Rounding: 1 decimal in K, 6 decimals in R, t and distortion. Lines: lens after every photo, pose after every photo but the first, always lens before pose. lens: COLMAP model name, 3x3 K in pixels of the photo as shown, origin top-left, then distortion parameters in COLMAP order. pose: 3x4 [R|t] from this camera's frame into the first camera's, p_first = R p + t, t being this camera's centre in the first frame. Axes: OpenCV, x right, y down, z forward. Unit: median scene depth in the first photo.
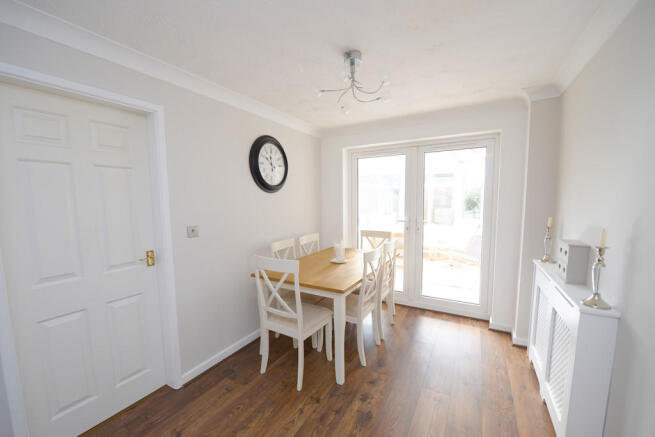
lens RADIAL K [[265.6, 0, 321.2], [0, 265.6, 223.6], [0, 0, 1]] dist [-0.012574, -0.000256]
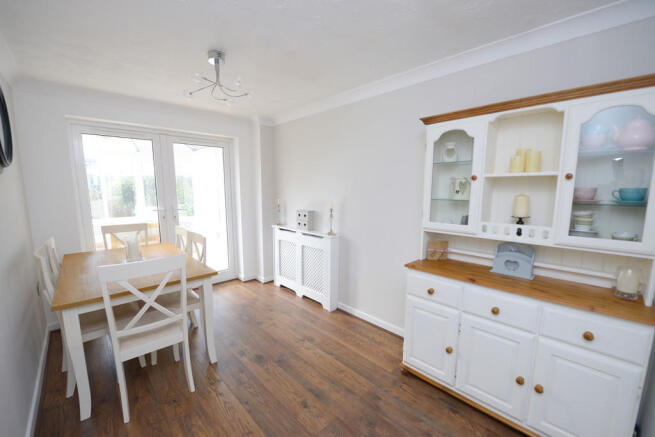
lens RADIAL K [[265.6, 0, 321.2], [0, 265.6, 223.6], [0, 0, 1]] dist [-0.012574, -0.000256]
pose [[0.296125, -0.122548, 0.947255, -0.659136], [0.081840, 0.991343, 0.102667, -0.018417], [-0.951637, 0.047121, 0.303590, 0.215863]]
